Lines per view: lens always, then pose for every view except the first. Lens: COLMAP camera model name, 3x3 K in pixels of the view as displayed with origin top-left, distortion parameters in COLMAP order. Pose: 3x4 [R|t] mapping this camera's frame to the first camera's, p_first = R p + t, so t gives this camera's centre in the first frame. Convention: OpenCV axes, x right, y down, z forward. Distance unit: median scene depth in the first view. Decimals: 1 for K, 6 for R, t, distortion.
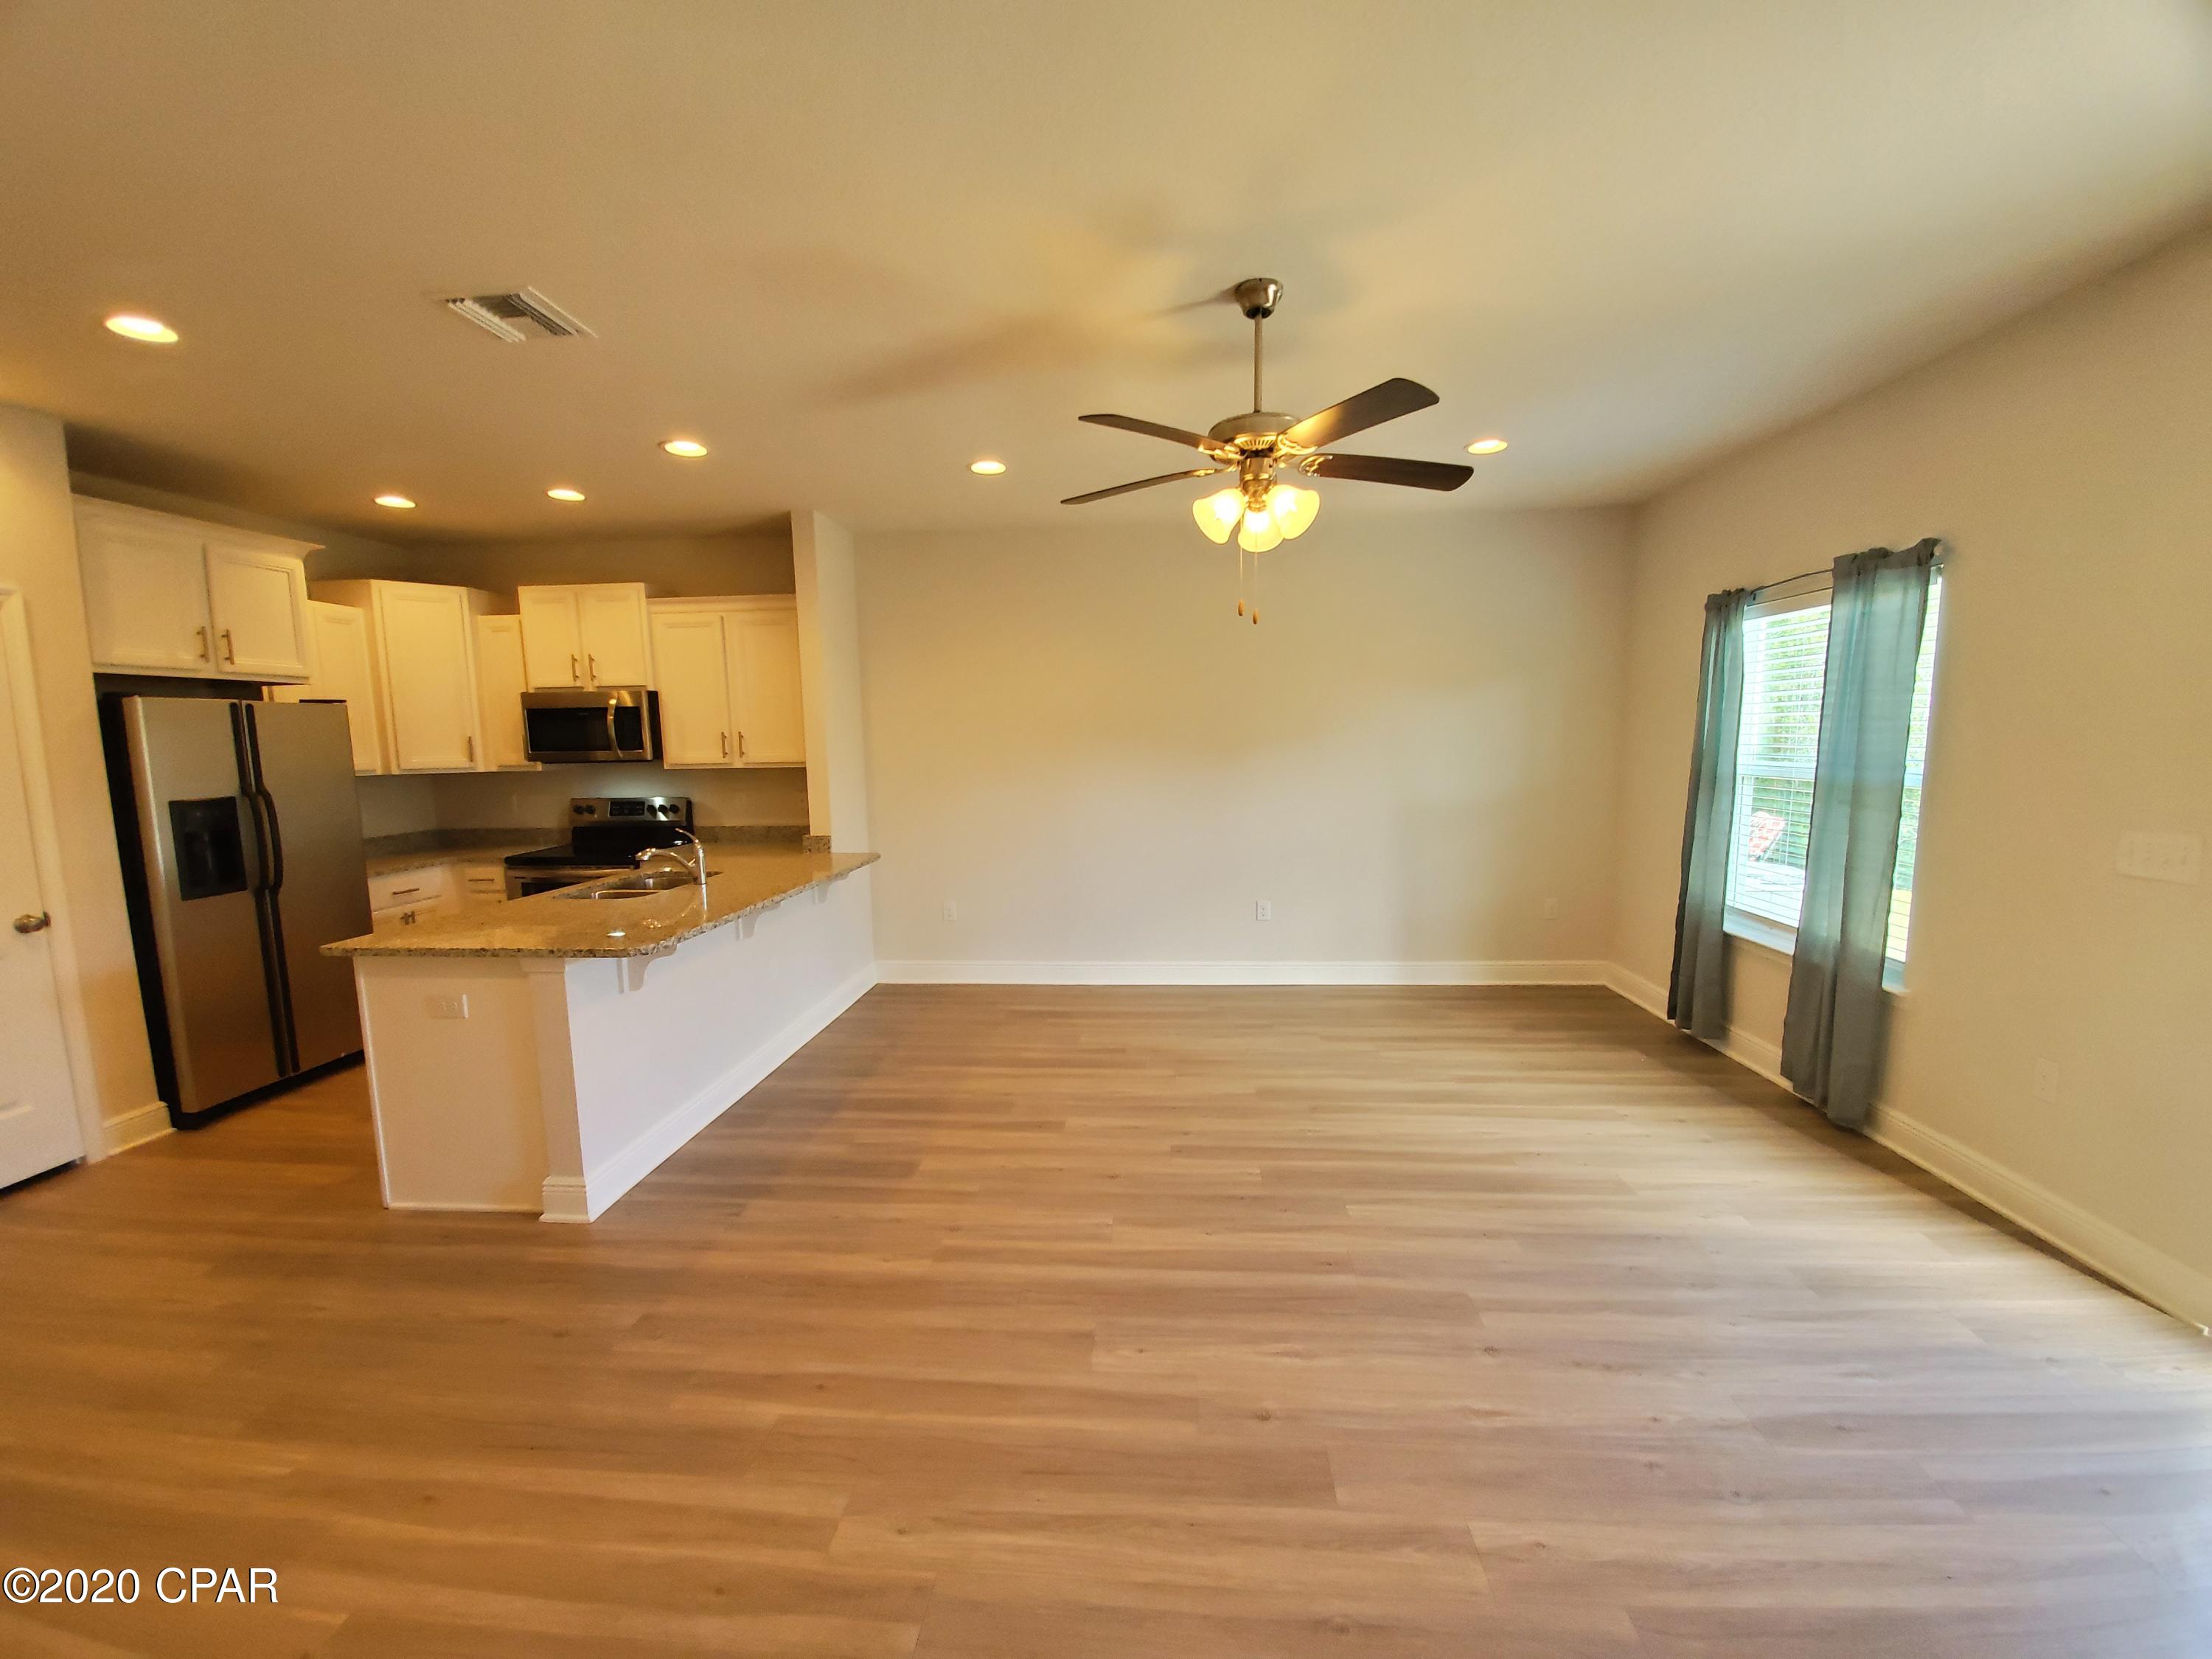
lens RADIAL K [[875.2, 0, 1105.9], [0, 875.2, 850.7], [0, 0, 1]] dist [-0.006513, -0.004211]
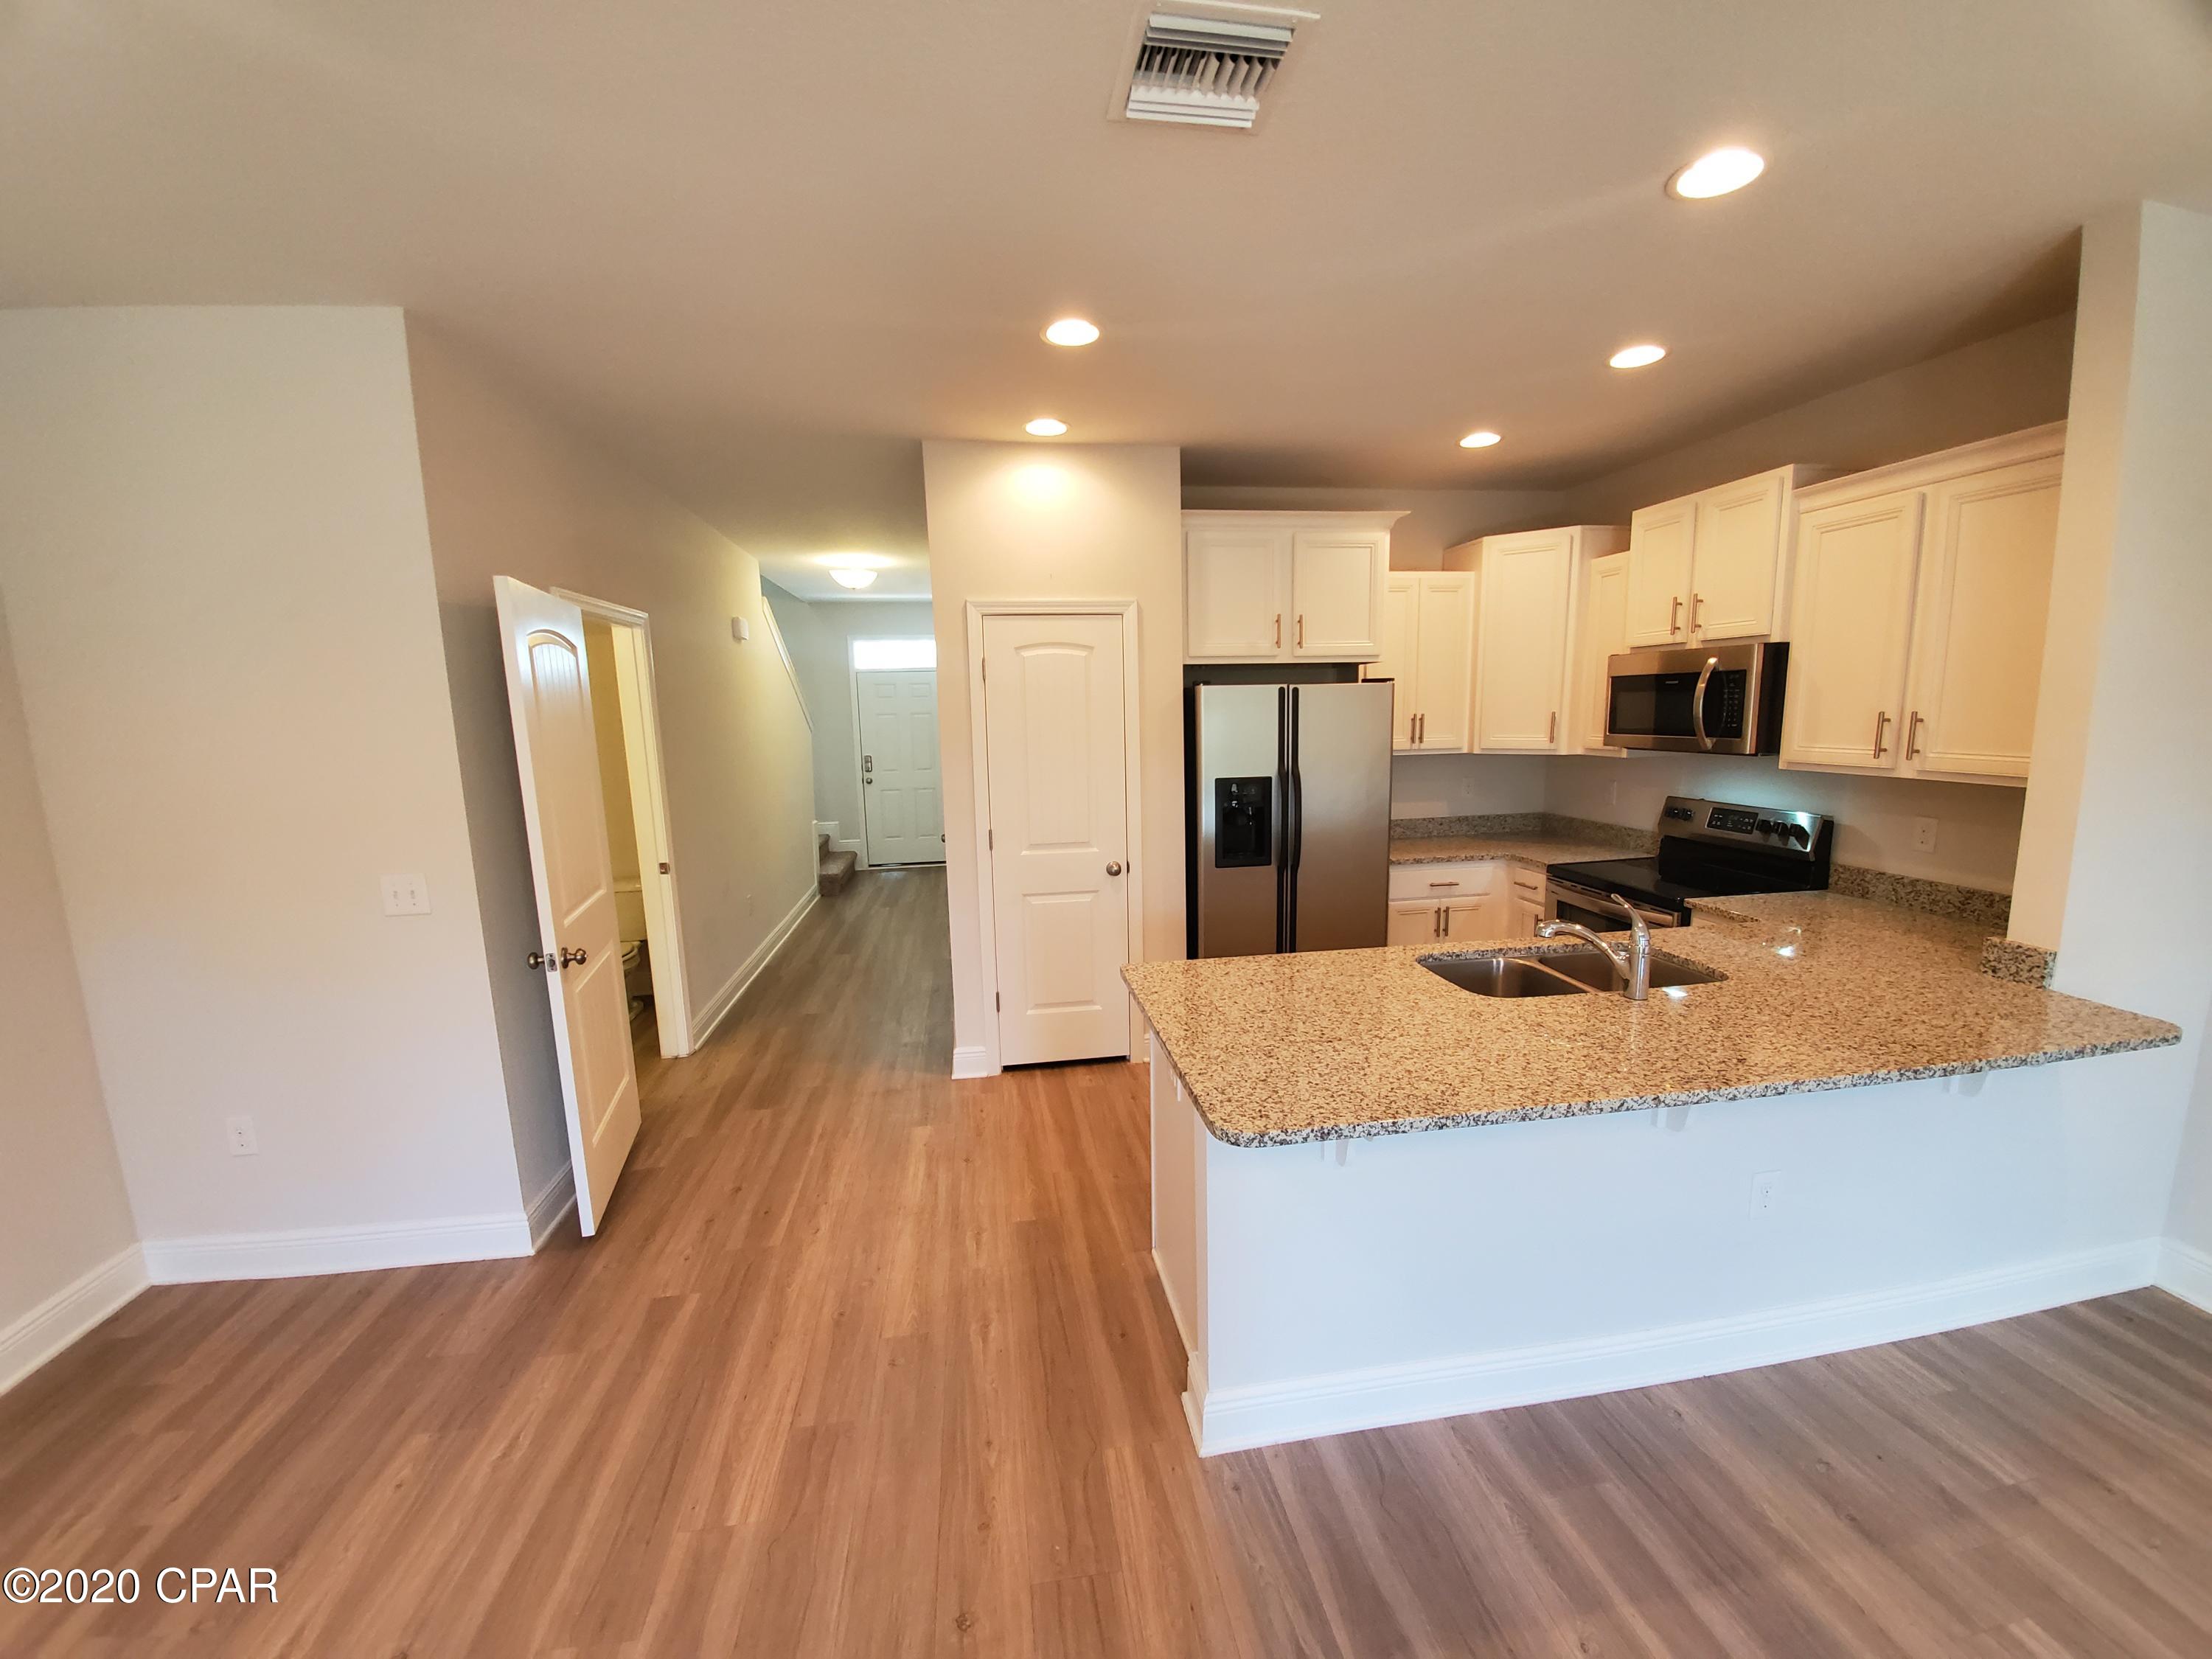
lens RADIAL K [[875.2, 0, 1116.6], [0, 875.2, 847.2], [0, 0, 1]] dist [-0.006513, -0.004211]
pose [[0.233249, 0.162540, -0.958737, -0.016349], [-0.106156, 0.984295, 0.141046, -0.099884], [0.966605, 0.068877, 0.246841, 0.519870]]
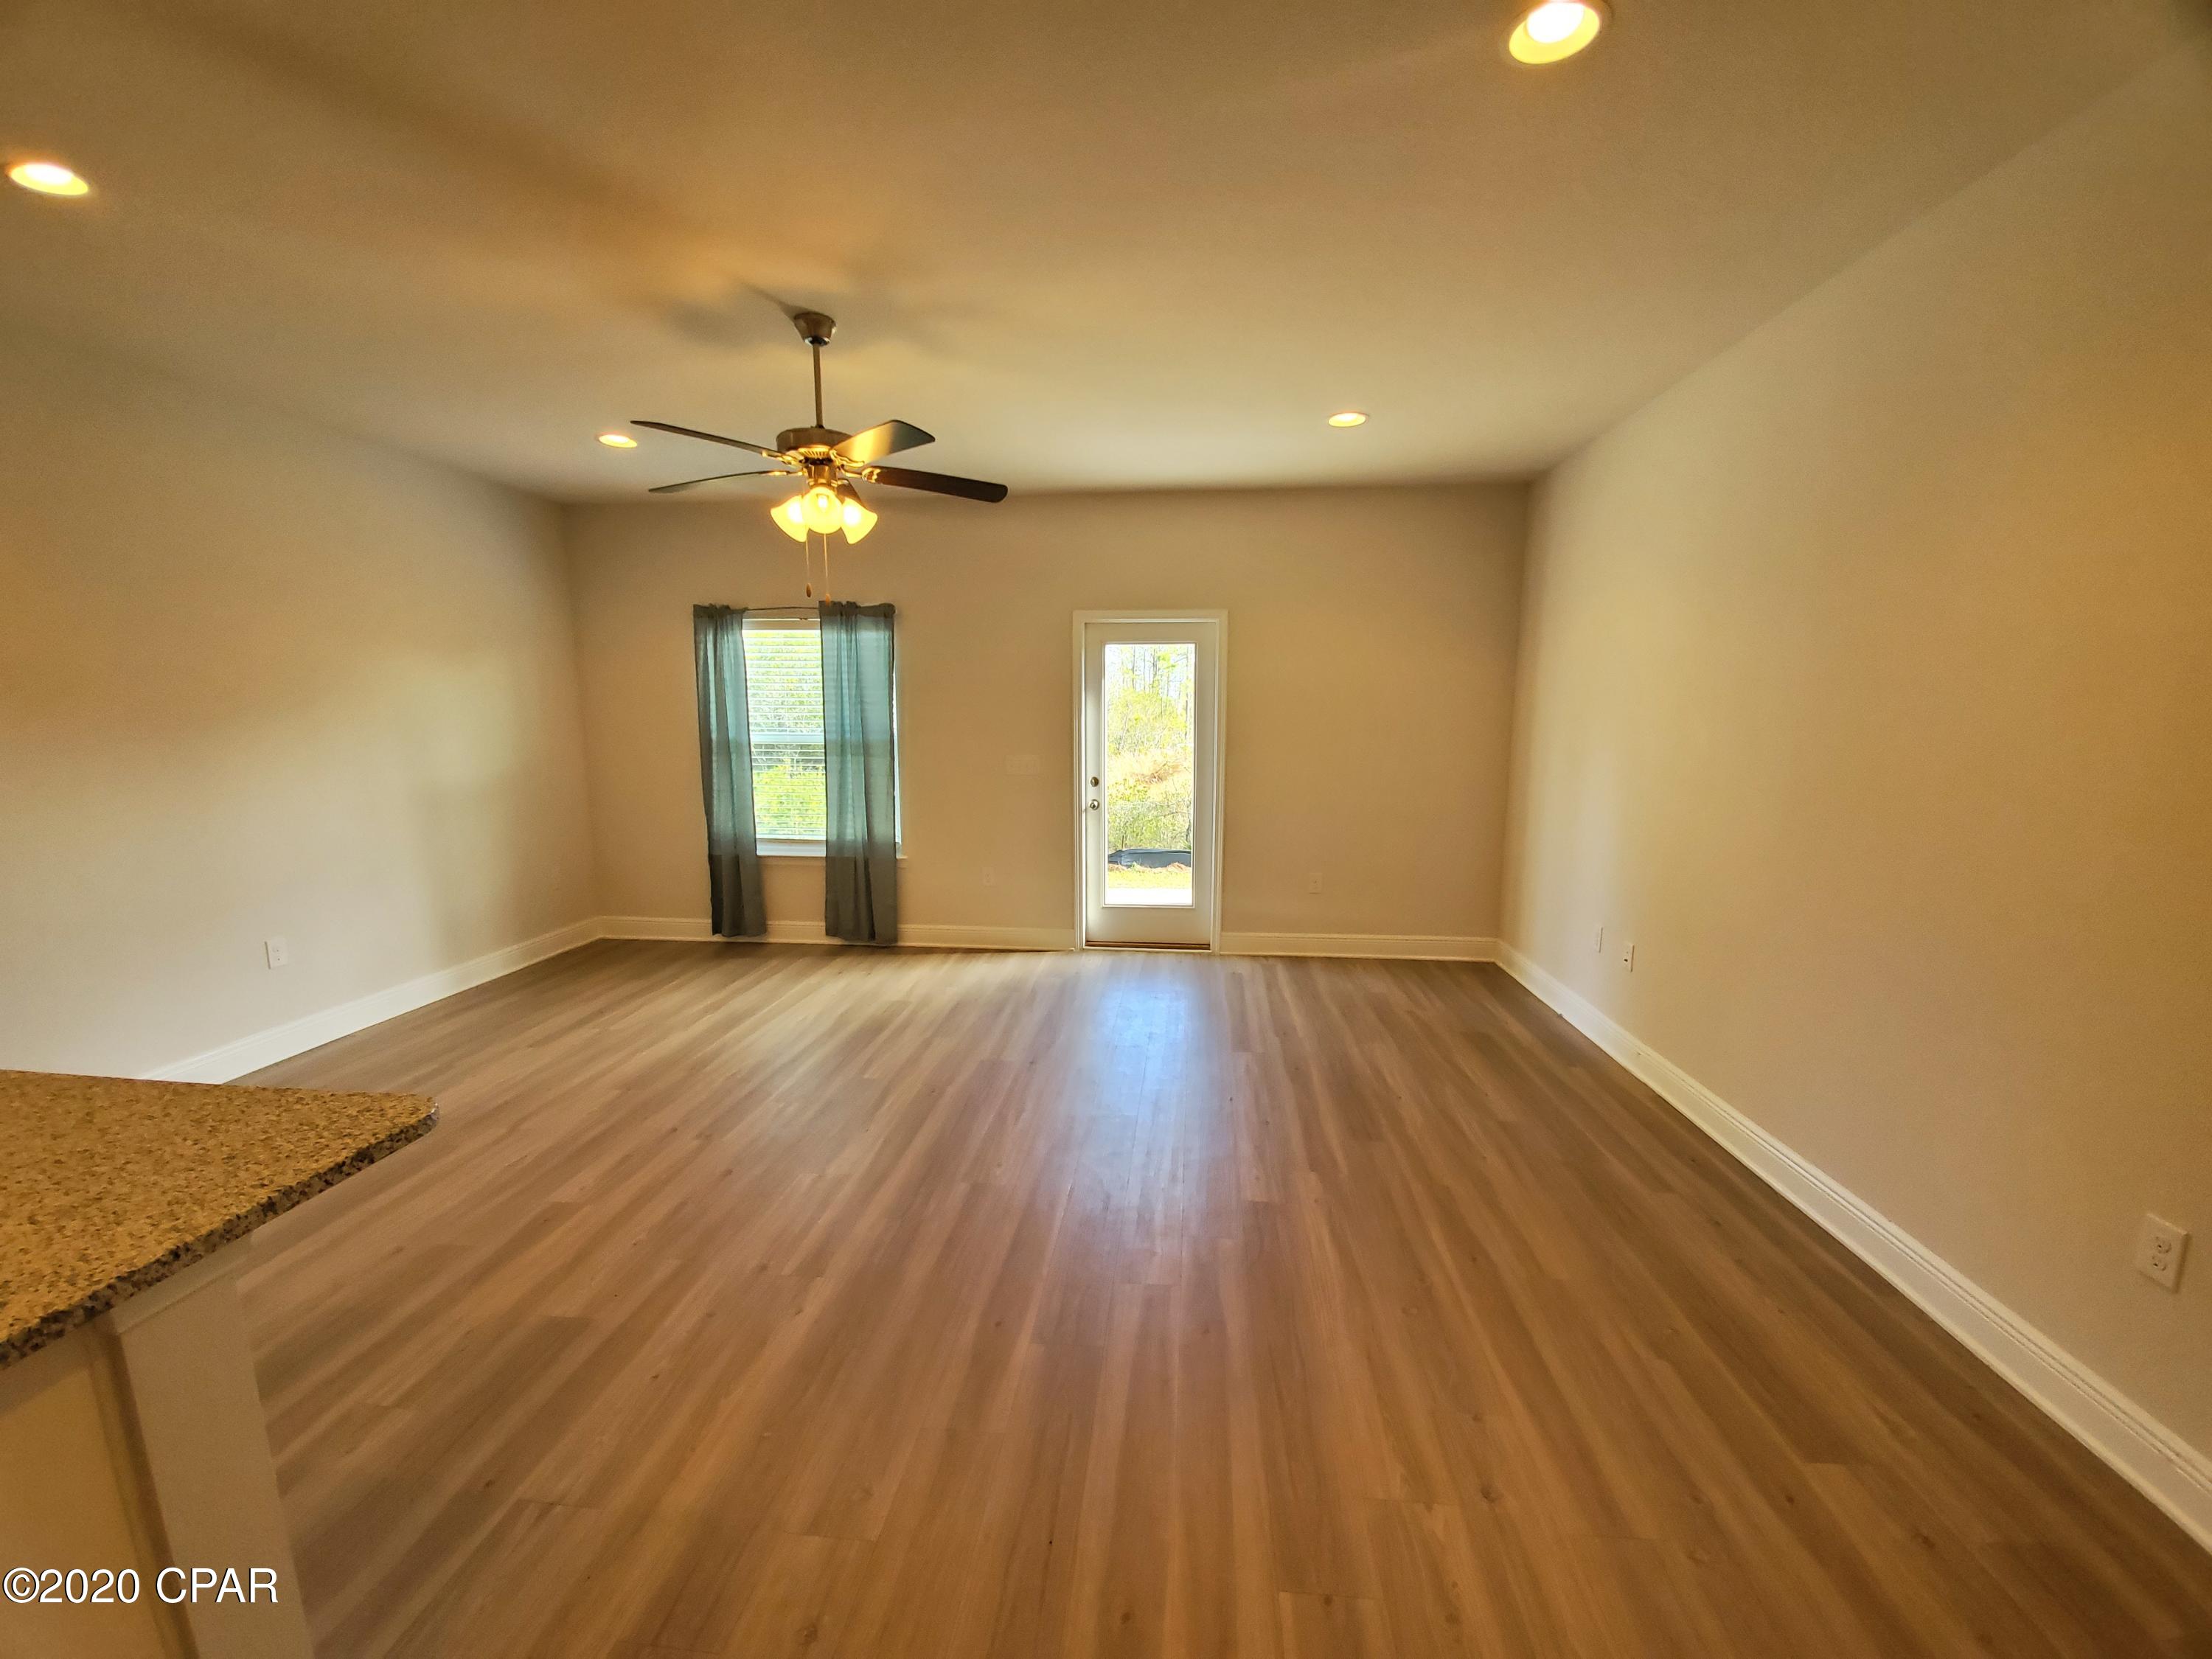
lens RADIAL K [[875.2, 0, 1109.4], [0, 875.2, 858.0], [0, 0, 1]] dist [-0.006513, -0.004211]
pose [[0.016464, -0.145042, 0.989288, -0.672534], [0.125605, 0.981885, 0.141866, -0.031220], [-0.991944, 0.121924, 0.034384, 0.405447]]
